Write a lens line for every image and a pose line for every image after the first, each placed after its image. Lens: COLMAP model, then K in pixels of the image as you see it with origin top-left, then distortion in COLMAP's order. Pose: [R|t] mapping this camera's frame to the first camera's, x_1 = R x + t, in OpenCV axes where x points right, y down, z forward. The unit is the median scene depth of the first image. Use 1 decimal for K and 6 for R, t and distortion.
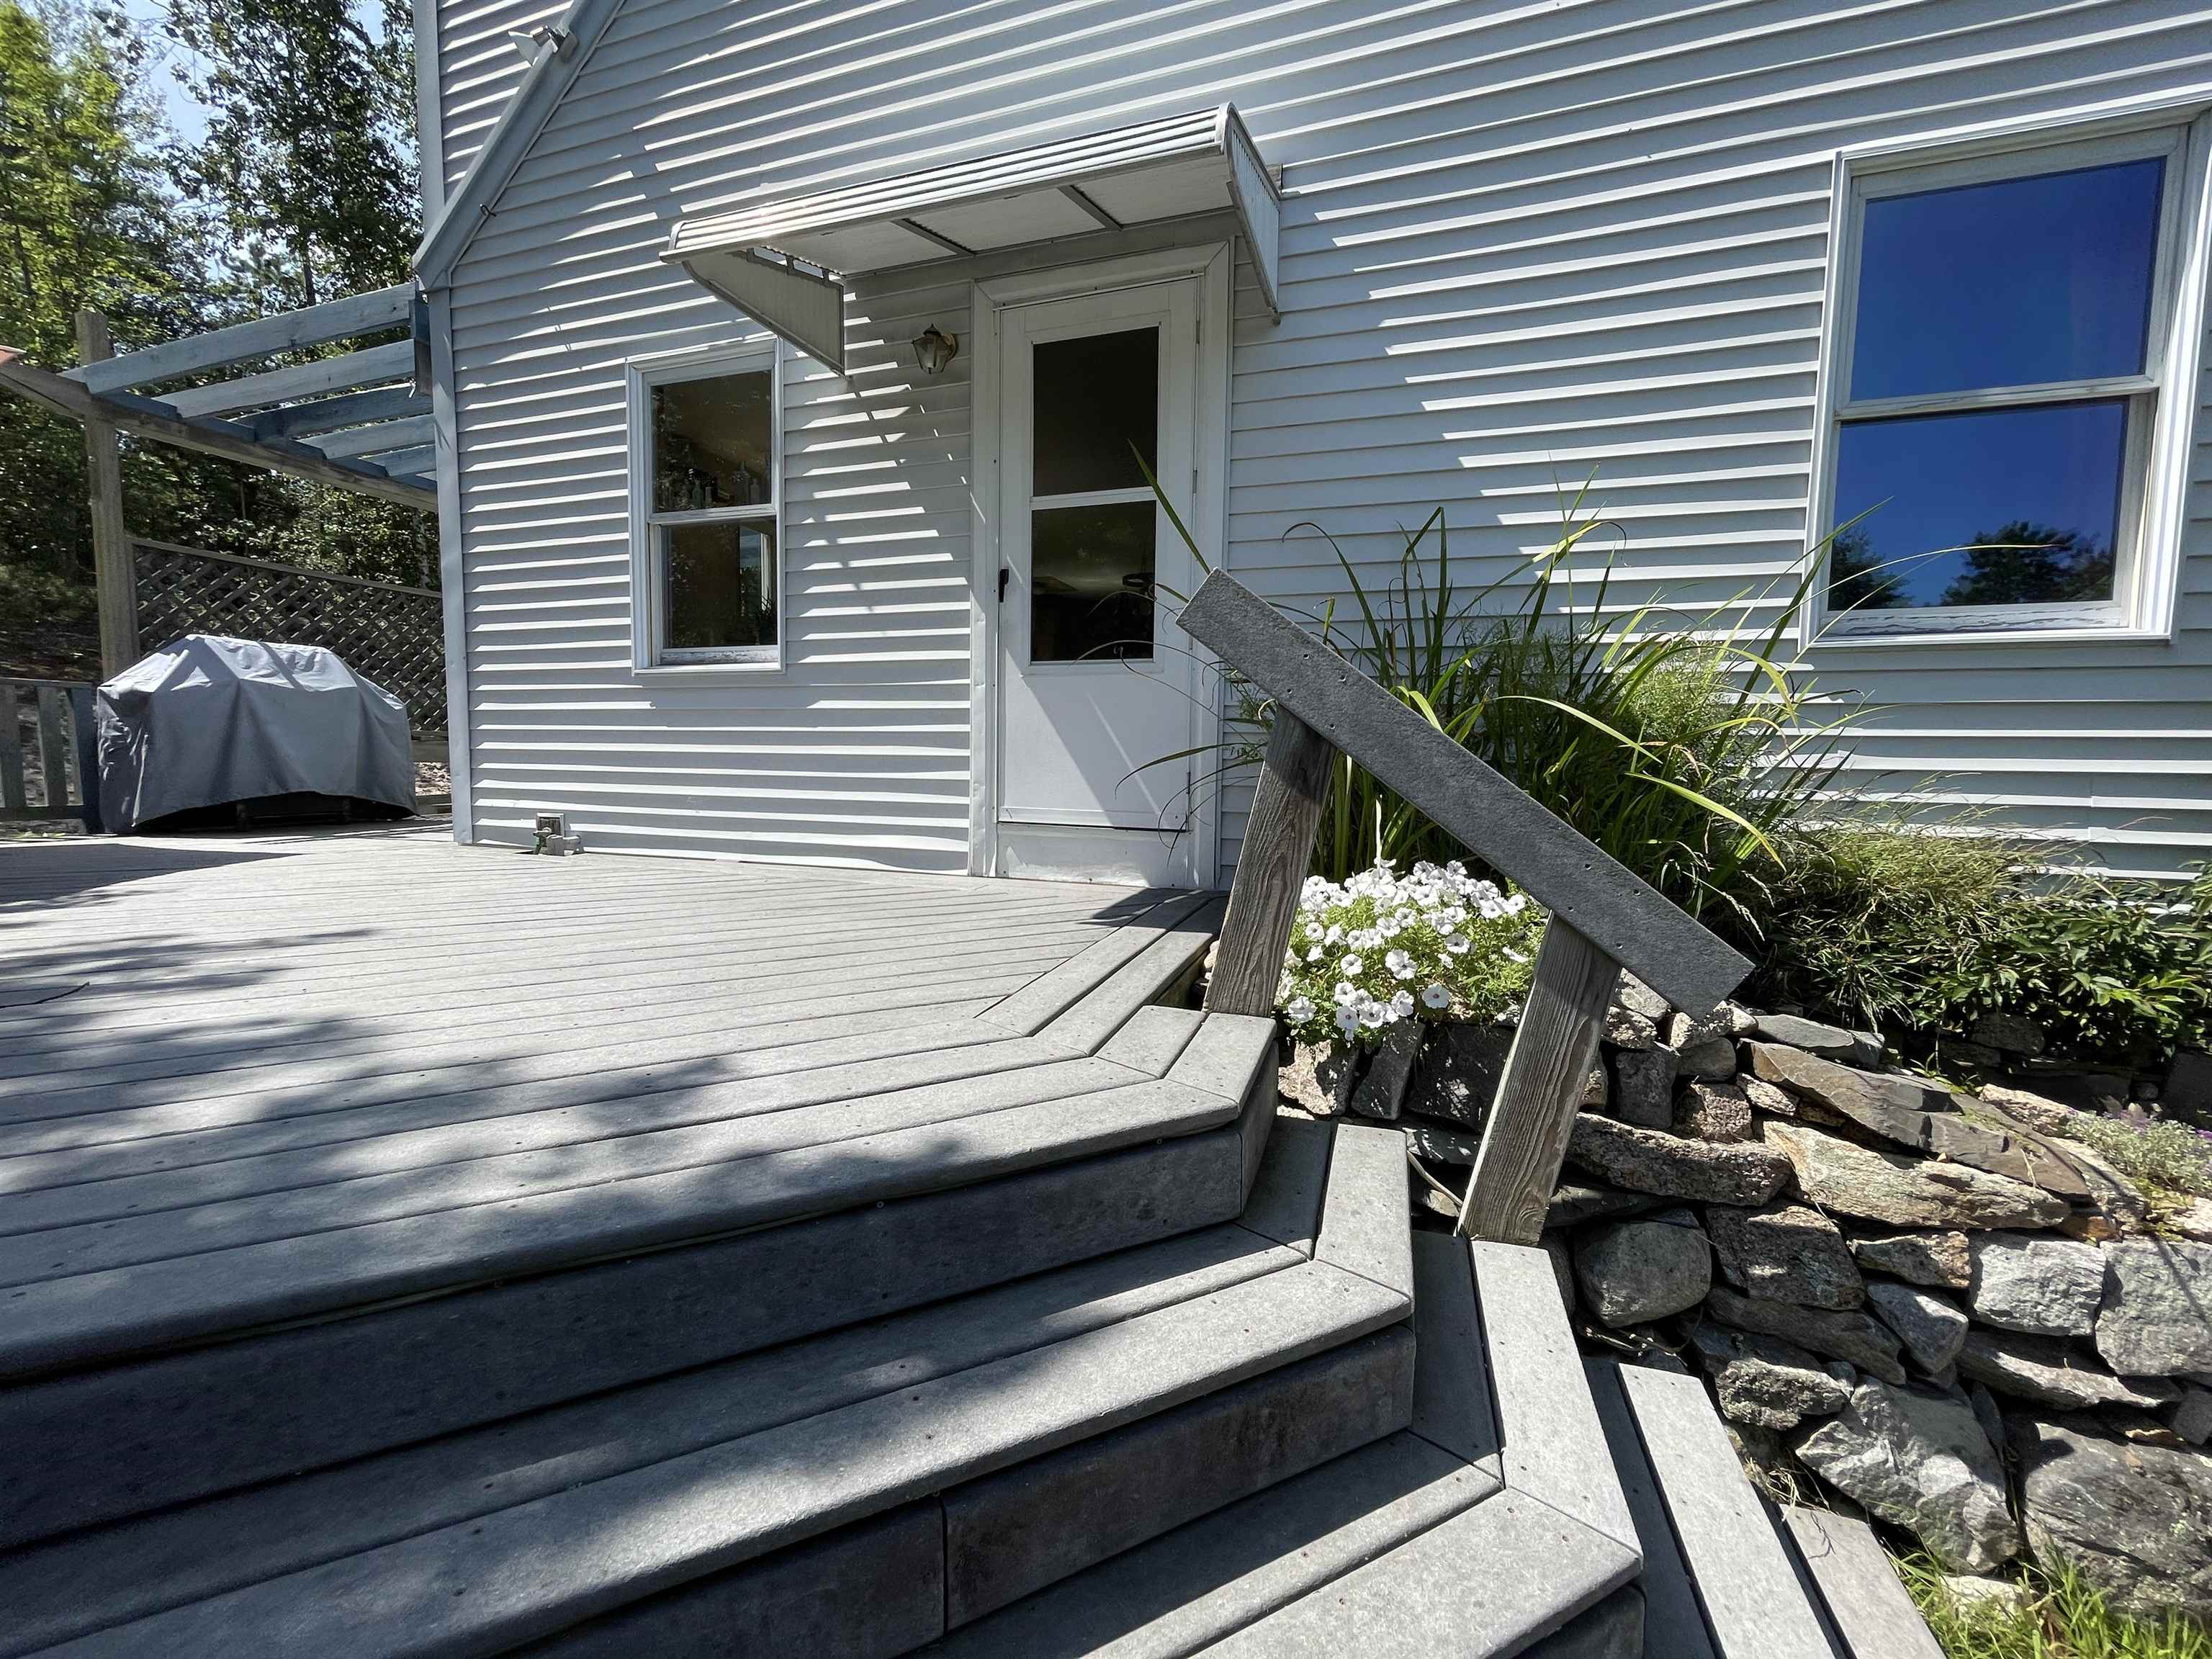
lens RADIAL K [[897.7, 0, 1099.8], [0, 897.7, 826.0], [0, 0, 1]] dist [0.000498, -0.000830]
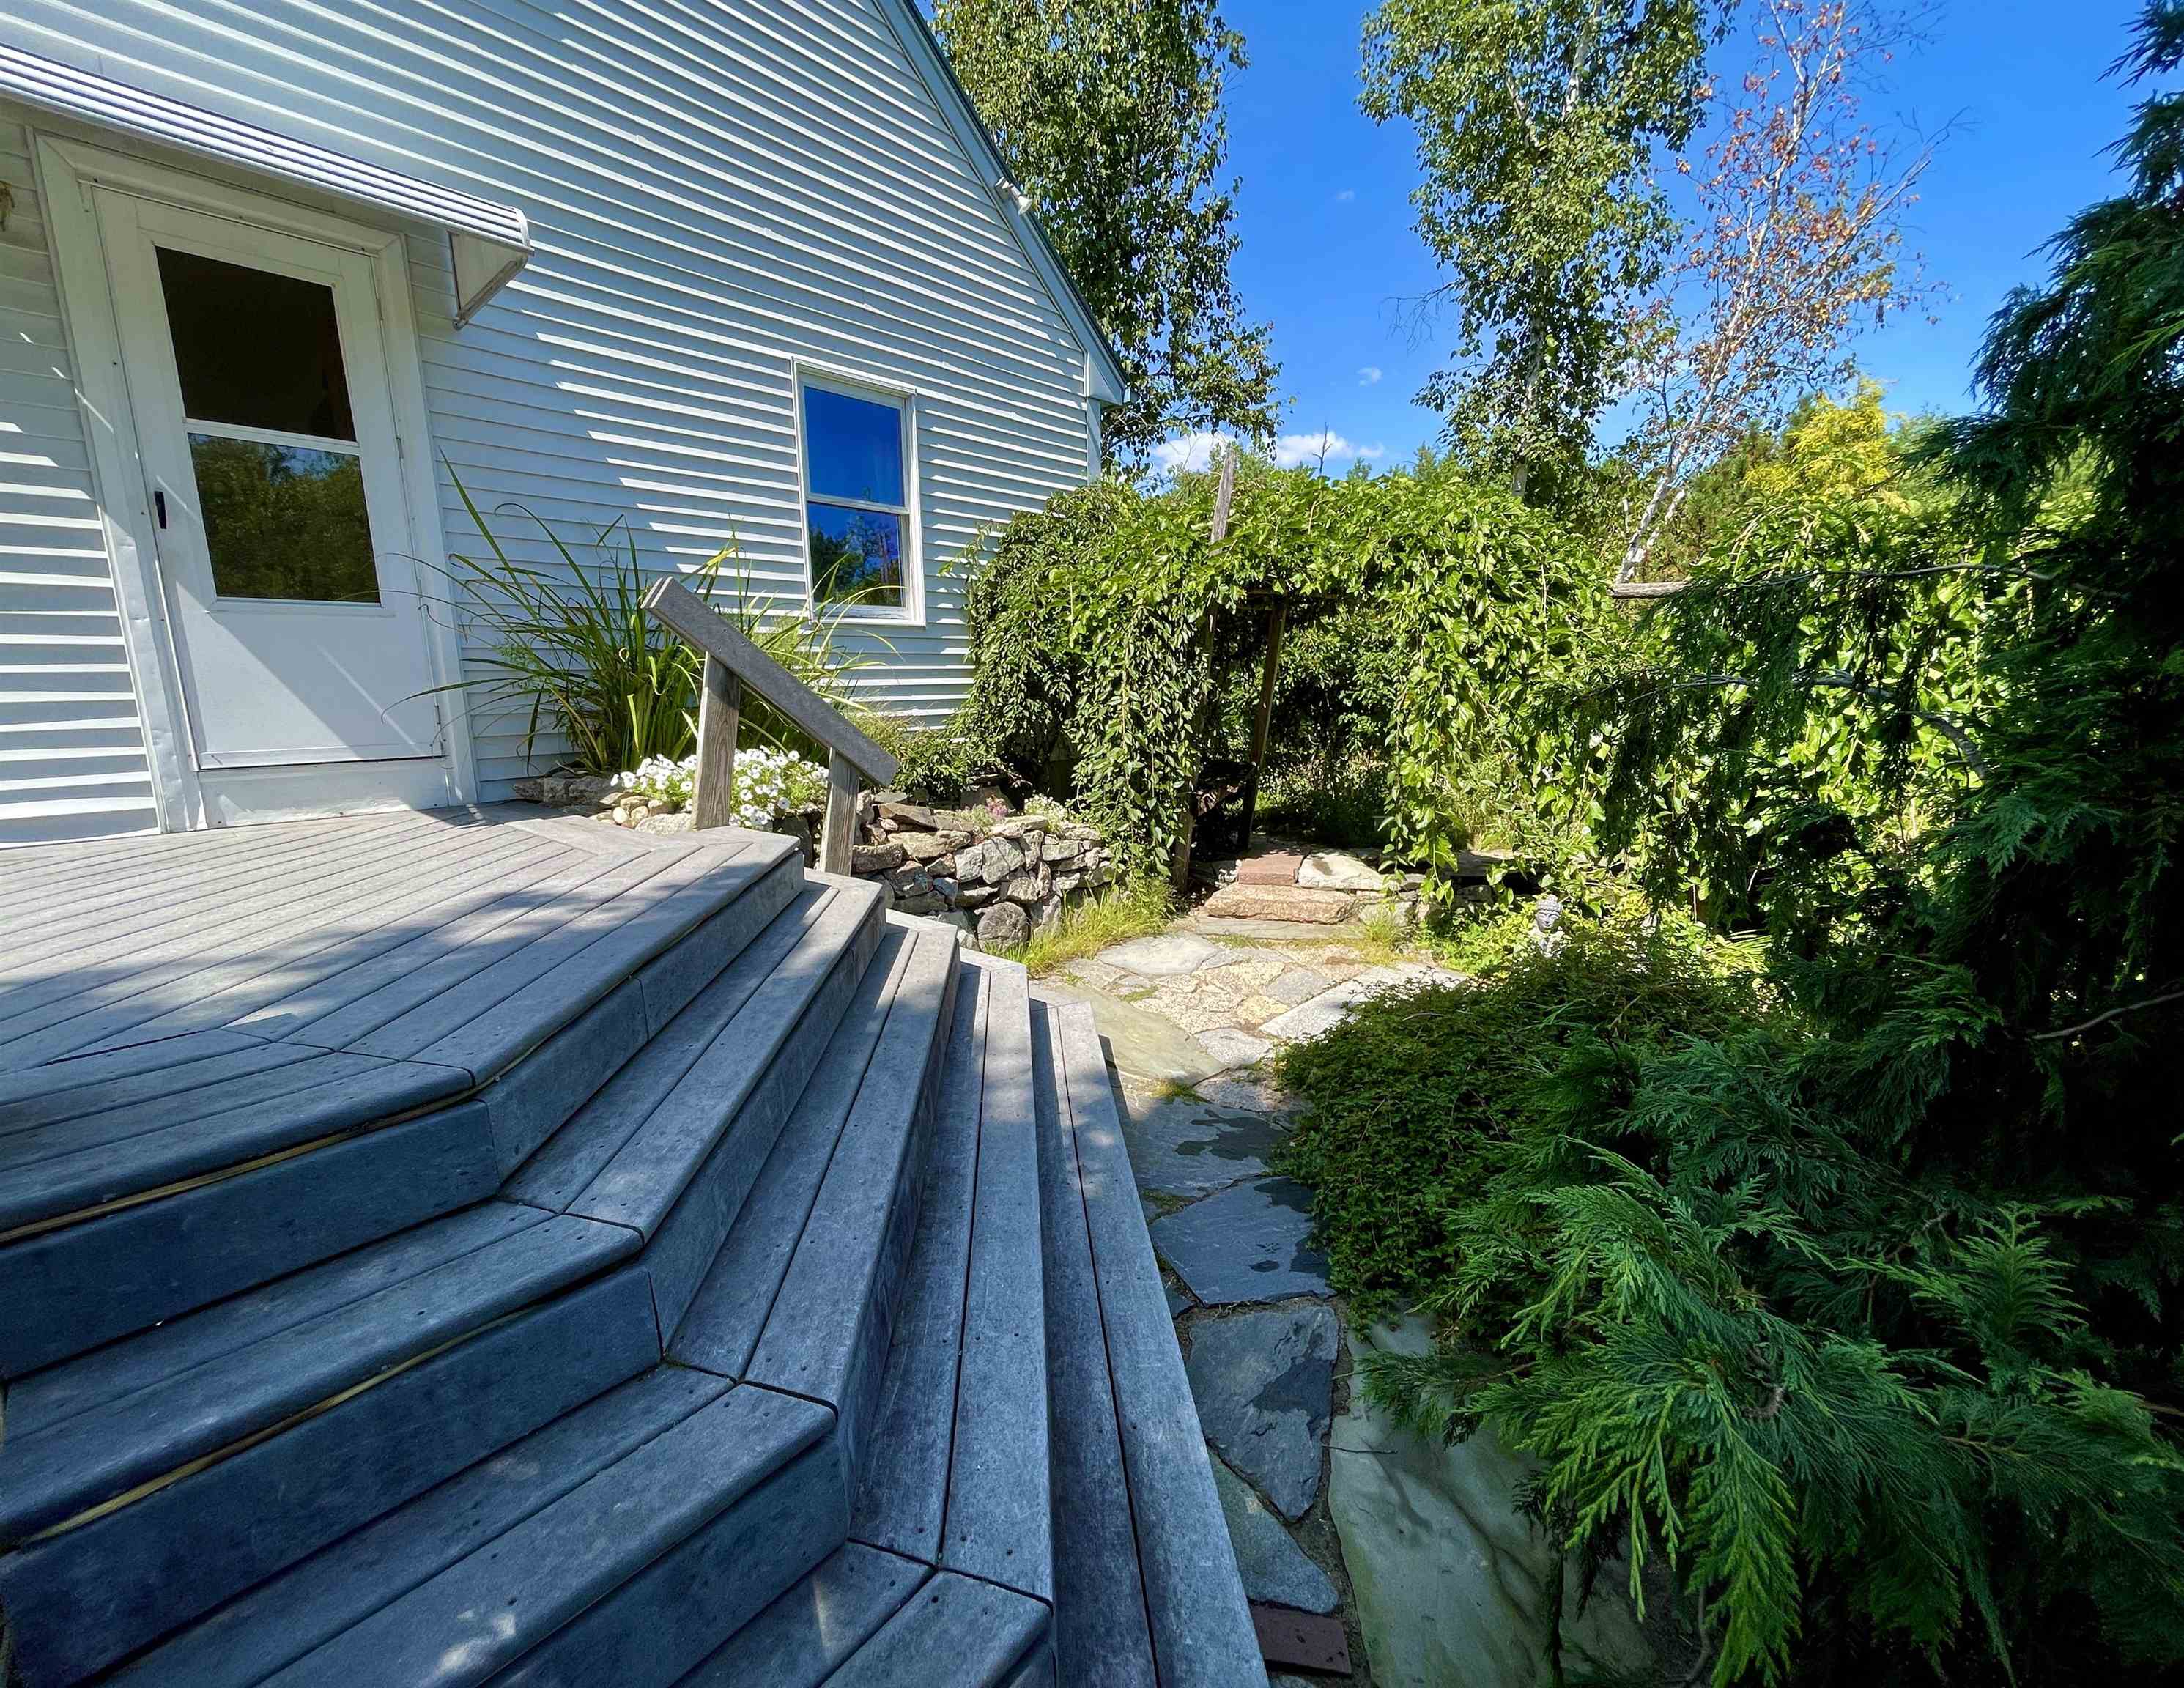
lens RADIAL K [[914.1, 0, 1079.9], [0, 914.1, 849.4], [0, 0, 1]] dist [0.000667, 0.000553]
pose [[0.388967, -0.186623, 0.902151, -0.848835], [0.097964, 0.982093, 0.160923, 0.018453], [-0.916028, 0.025784, 0.400284, -0.291140]]
